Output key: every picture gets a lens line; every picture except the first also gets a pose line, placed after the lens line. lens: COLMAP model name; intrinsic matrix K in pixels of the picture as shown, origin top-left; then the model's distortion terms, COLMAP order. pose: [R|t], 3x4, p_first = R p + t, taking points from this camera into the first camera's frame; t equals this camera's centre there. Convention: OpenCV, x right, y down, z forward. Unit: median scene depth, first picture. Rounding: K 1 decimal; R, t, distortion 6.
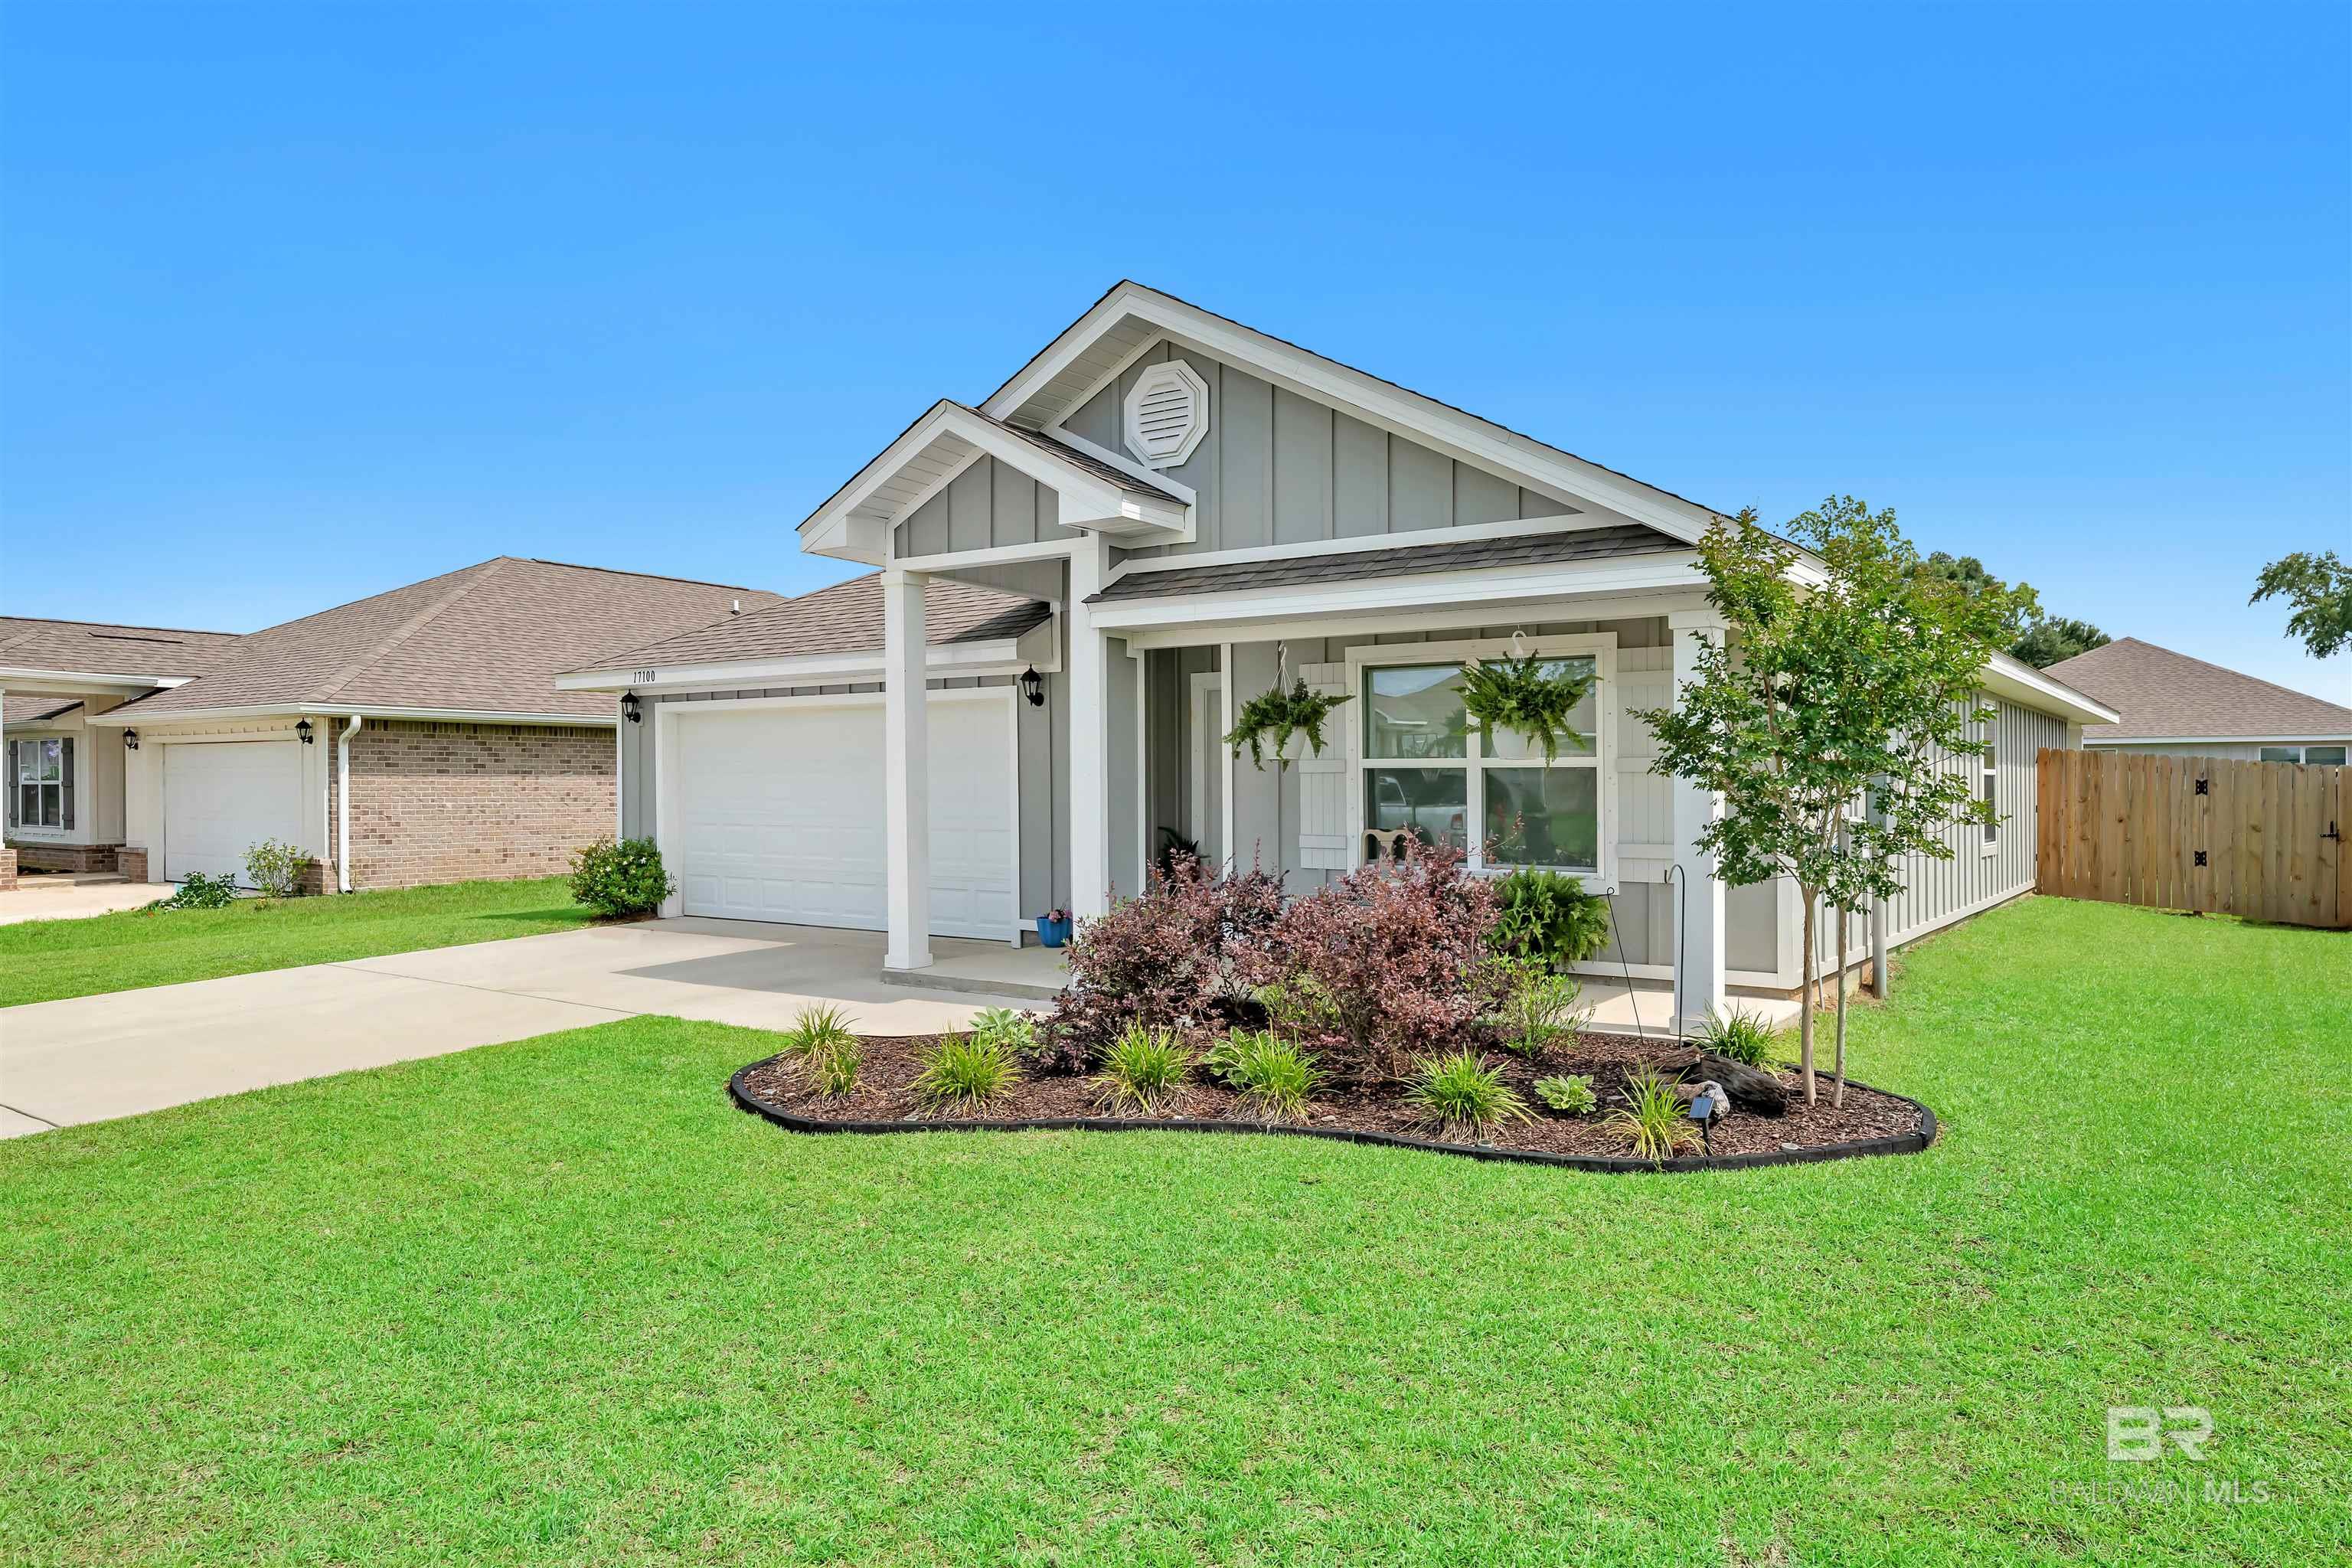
lens RADIAL K [[1517.5, 0, 1176.0], [0, 1517.5, 784.0], [0, 0, 1]] dist [-0.000746, 0.000060]
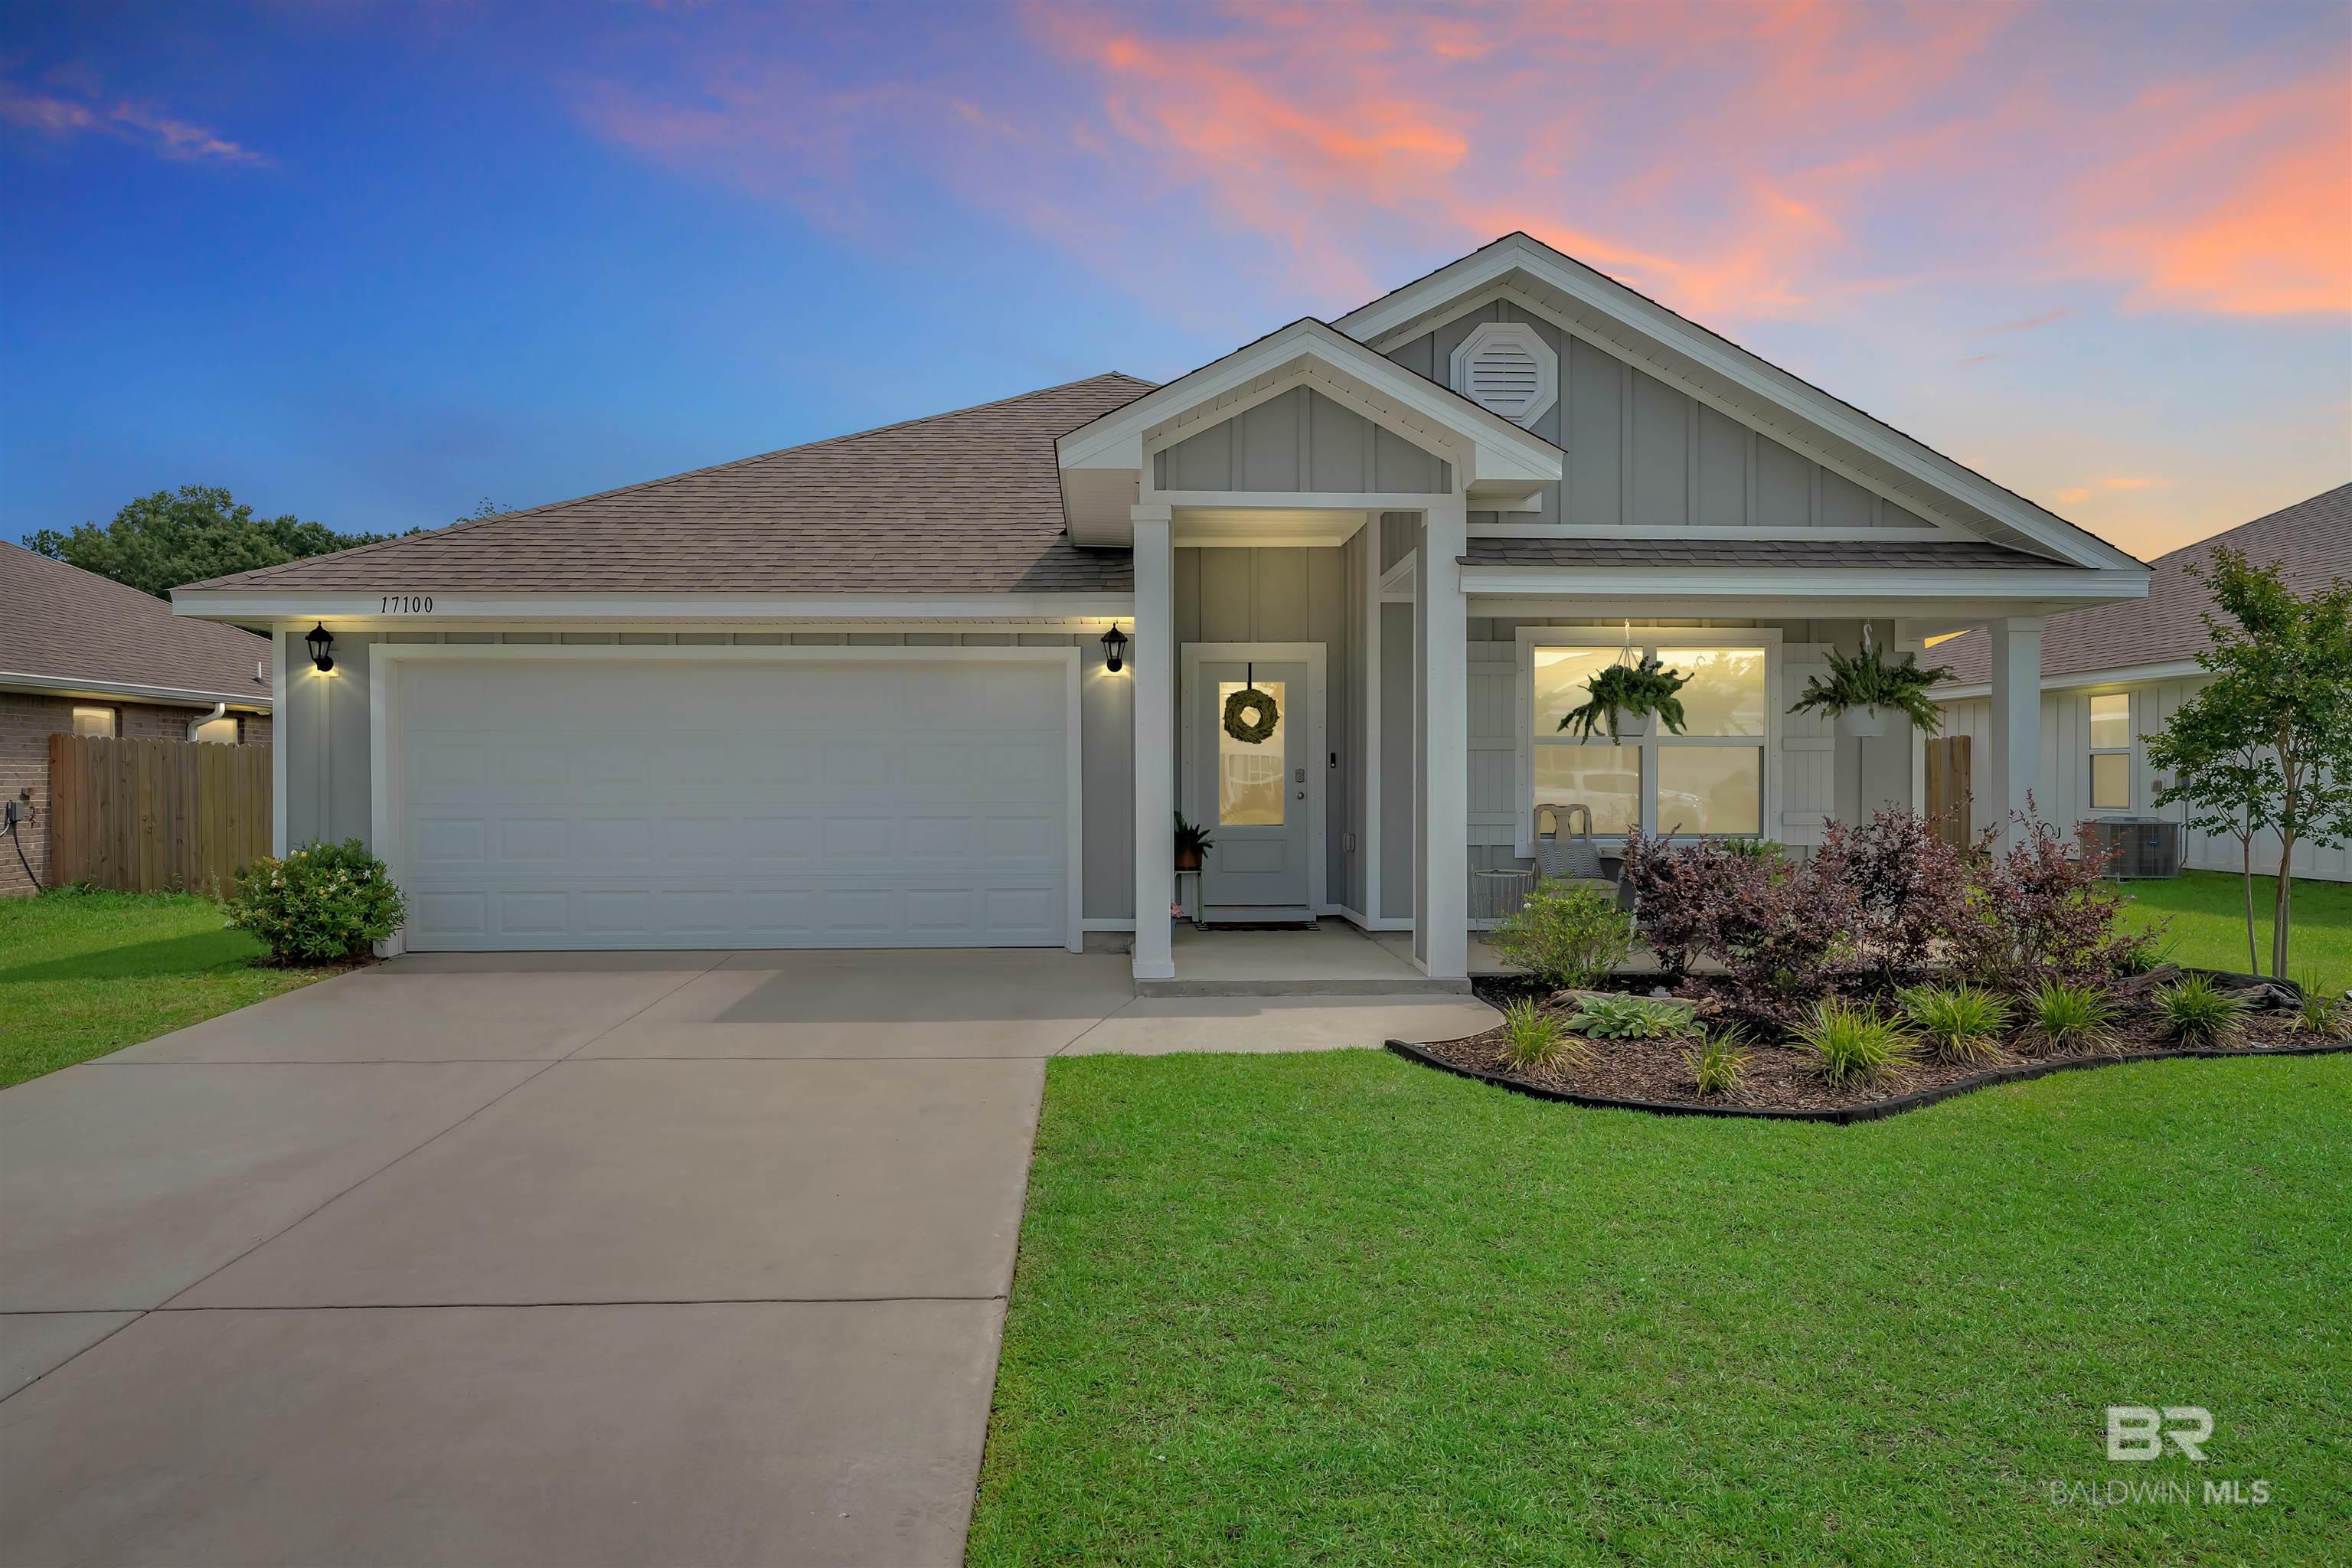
lens RADIAL K [[1541.9, 0, 1176.0], [0, 1541.9, 784.0], [0, 0, 1]] dist [0.002275, -0.000076]
pose [[0.781866, -0.004356, 0.623431, -0.721661], [0.001154, 0.999984, 0.005539, 0.009285], [-0.623445, -0.003611, 0.781859, 0.336634]]
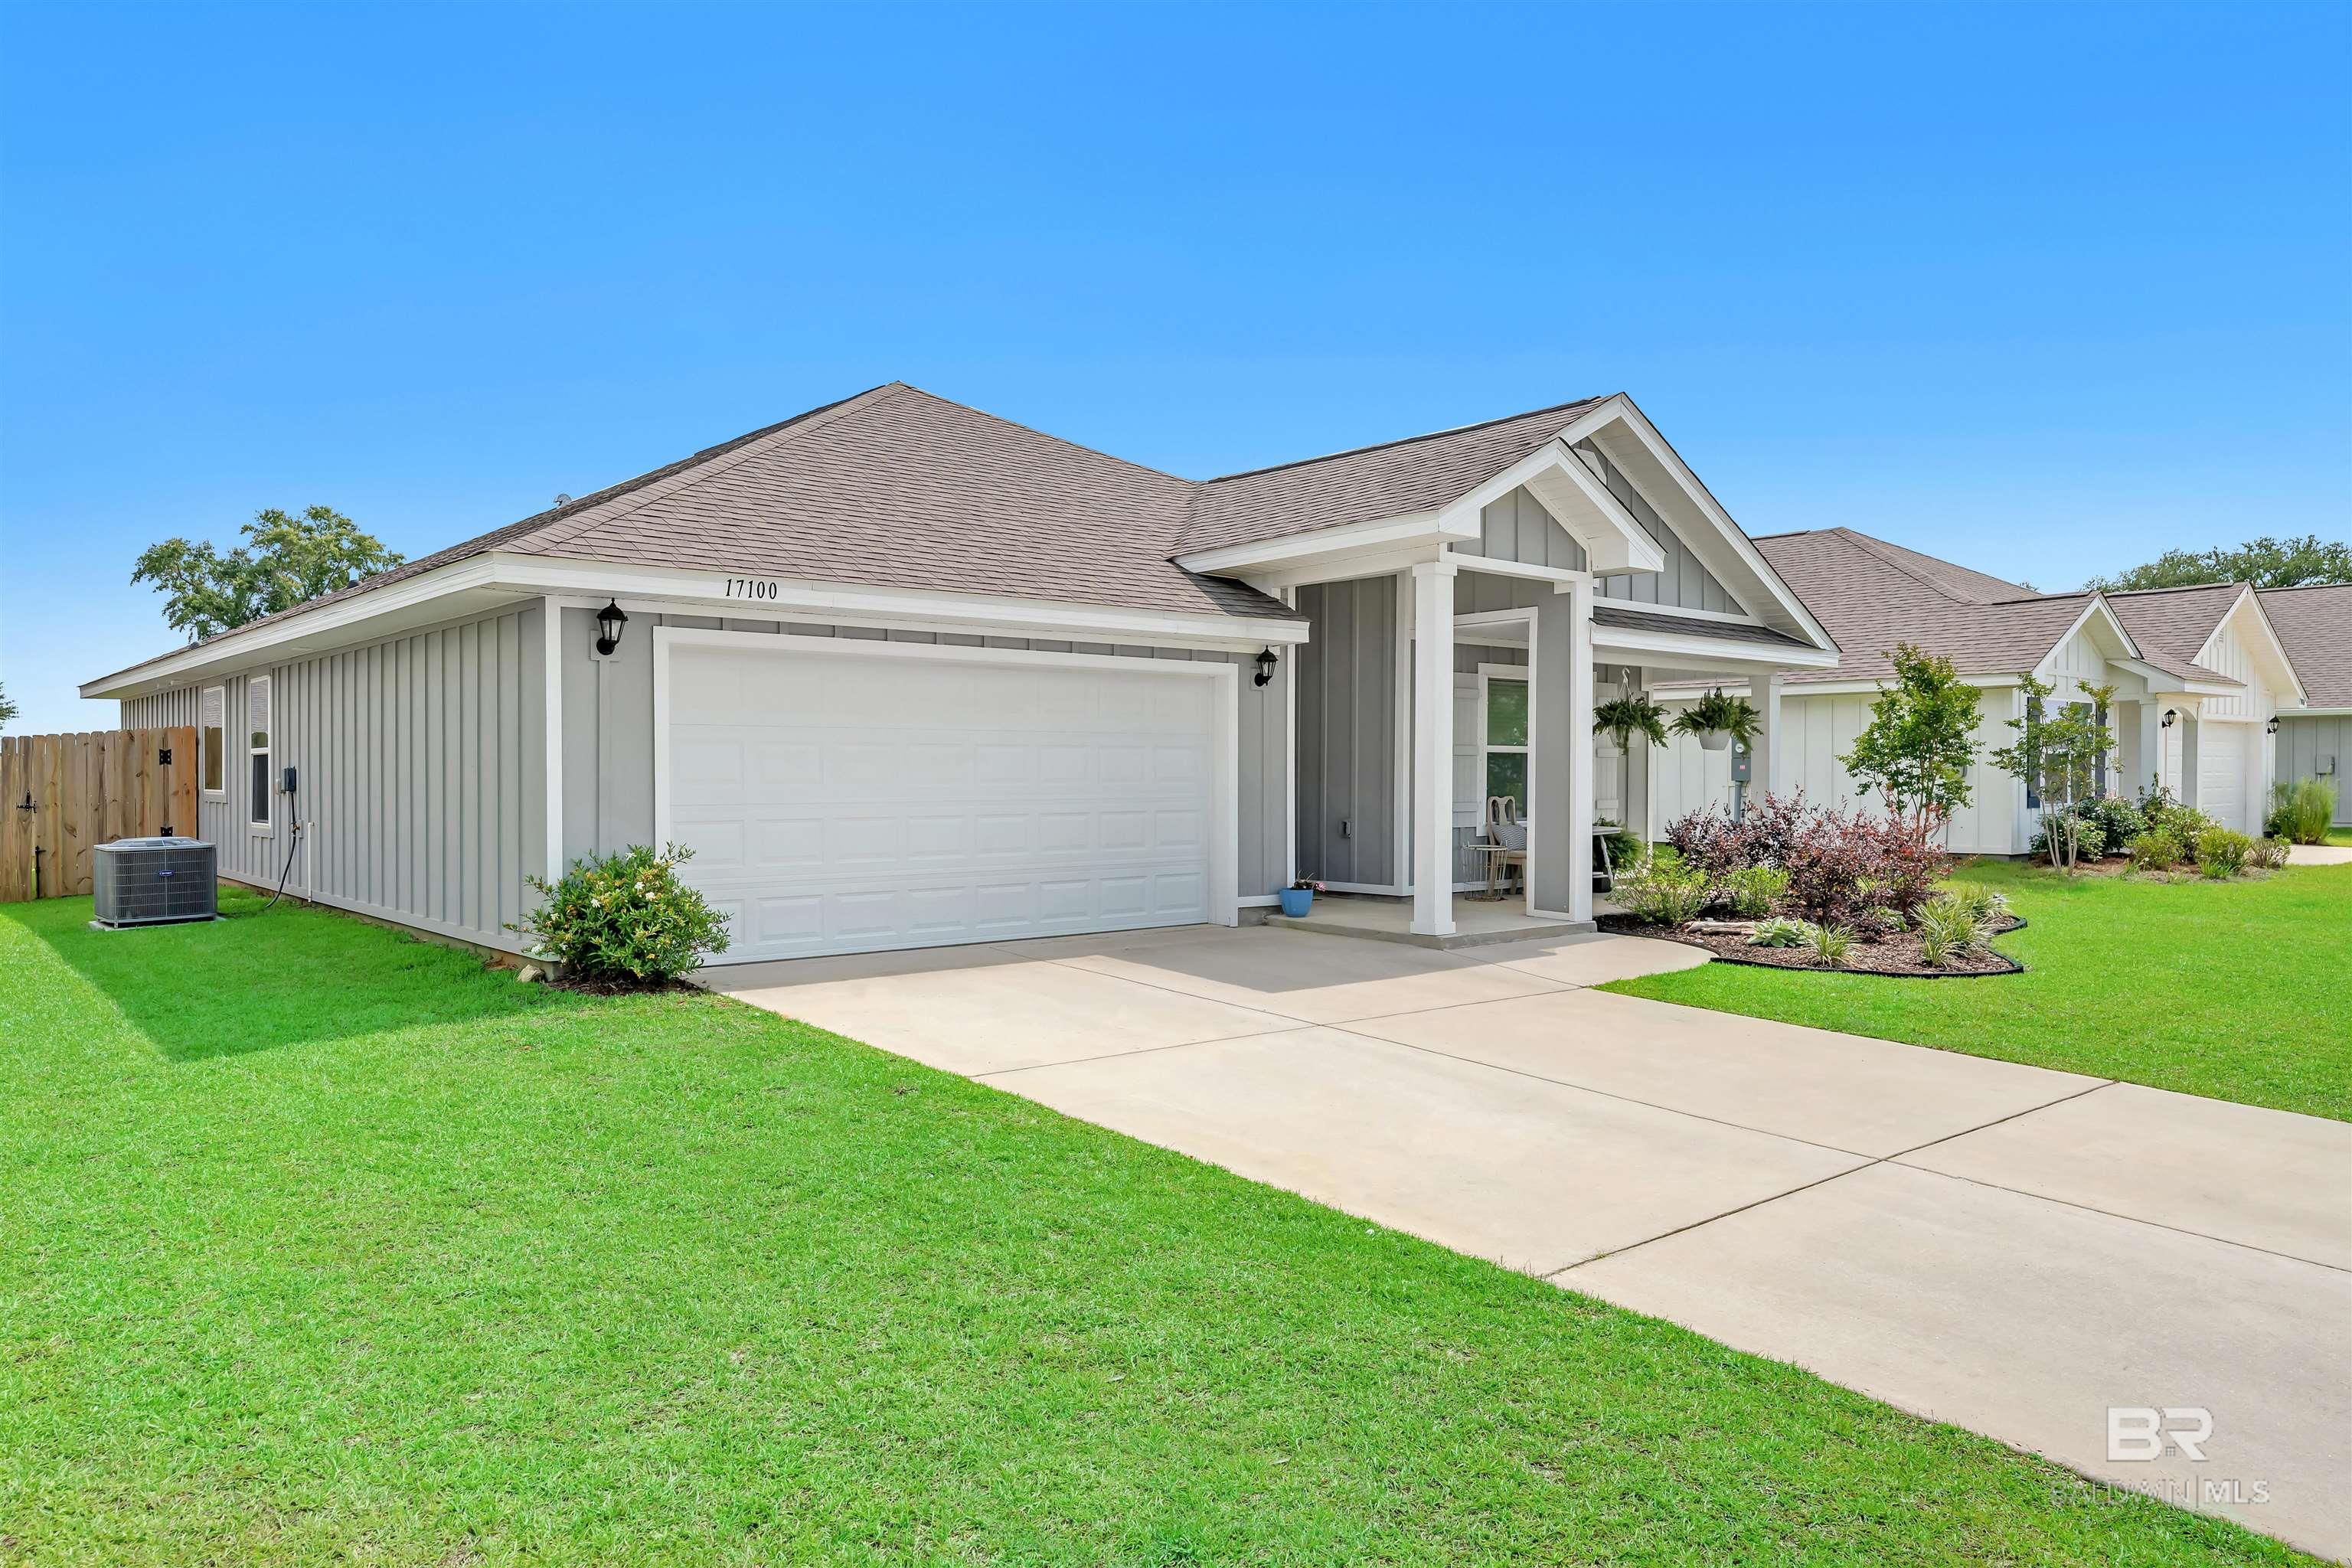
lens RADIAL K [[1593.6, 0, 1176.0], [0, 1593.6, 784.0], [0, 0, 1]] dist [0.000985, -0.000132]
pose [[0.206684, -0.009841, 0.978358, -1.353969], [-0.001162, 0.999946, 0.010303, 0.003663], [-0.978407, -0.003266, 0.206661, 0.979177]]
